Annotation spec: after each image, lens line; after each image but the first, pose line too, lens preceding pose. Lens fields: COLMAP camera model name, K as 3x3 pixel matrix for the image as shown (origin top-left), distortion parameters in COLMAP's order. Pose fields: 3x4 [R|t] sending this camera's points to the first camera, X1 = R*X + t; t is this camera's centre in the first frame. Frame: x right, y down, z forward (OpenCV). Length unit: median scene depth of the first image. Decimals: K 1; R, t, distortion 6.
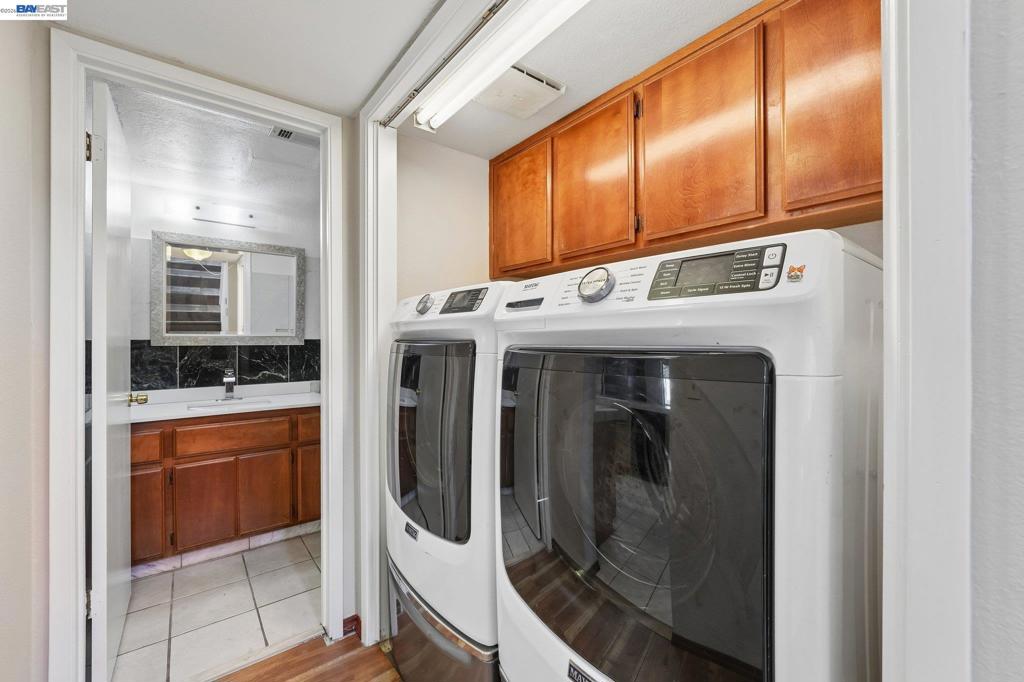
lens RADIAL K [[417.4, 0, 515.4], [0, 417.4, 336.0], [0, 0, 1]] dist [-0.015682, 0.004318]
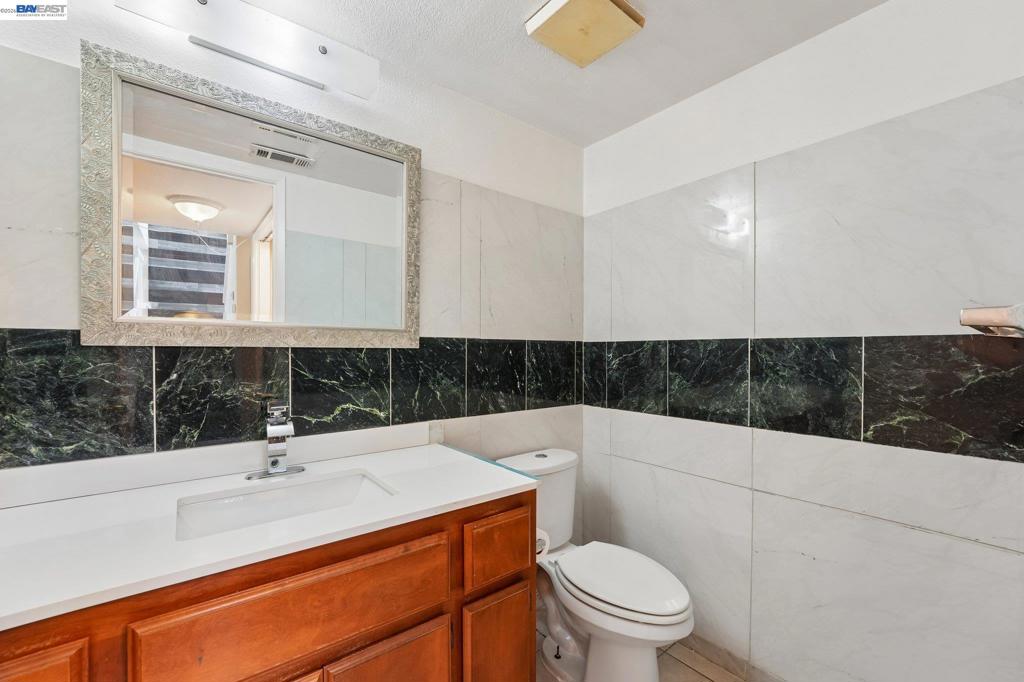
lens RADIAL K [[417.4, 0, 509.1], [0, 417.4, 351.9], [0, 0, 1]] dist [-0.015682, 0.004318]
pose [[0.999990, 0.001995, -0.004059, -0.455556], [-0.001955, 0.999951, 0.009701, 0.023896], [0.004079, -0.009693, 0.999945, 0.583129]]
